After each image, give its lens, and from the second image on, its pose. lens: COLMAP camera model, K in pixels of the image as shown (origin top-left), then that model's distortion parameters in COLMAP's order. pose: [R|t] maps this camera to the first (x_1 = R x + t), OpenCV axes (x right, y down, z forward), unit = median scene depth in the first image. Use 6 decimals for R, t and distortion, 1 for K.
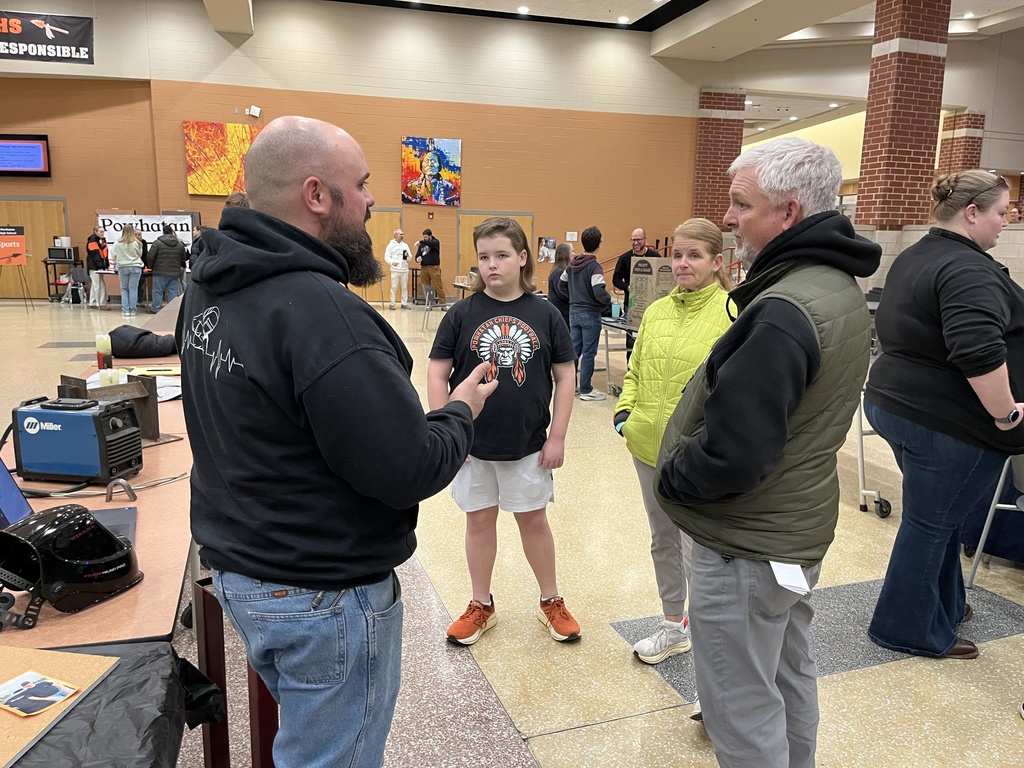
lens RADIAL K [[780.8, 0, 512.0], [0, 780.8, 384.0], [0, 0, 1]] dist [-0.003732, -0.003098]
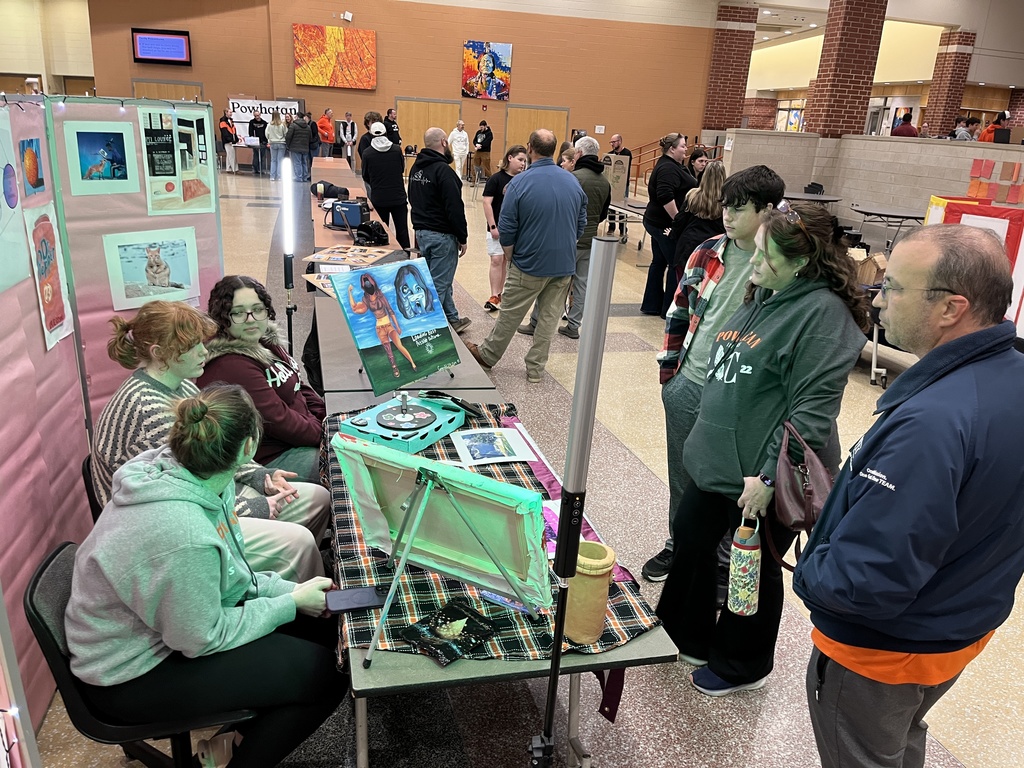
lens RADIAL K [[732.1, 0, 494.8], [0, 732.1, 386.6], [0, 0, 1]] dist [0.042667, -0.062314]
pose [[0.995057, 0.065843, -0.074337, 0.029111], [-0.053023, 0.985217, 0.162897, 0.028480], [0.083964, -0.158151, 0.983839, -0.222660]]
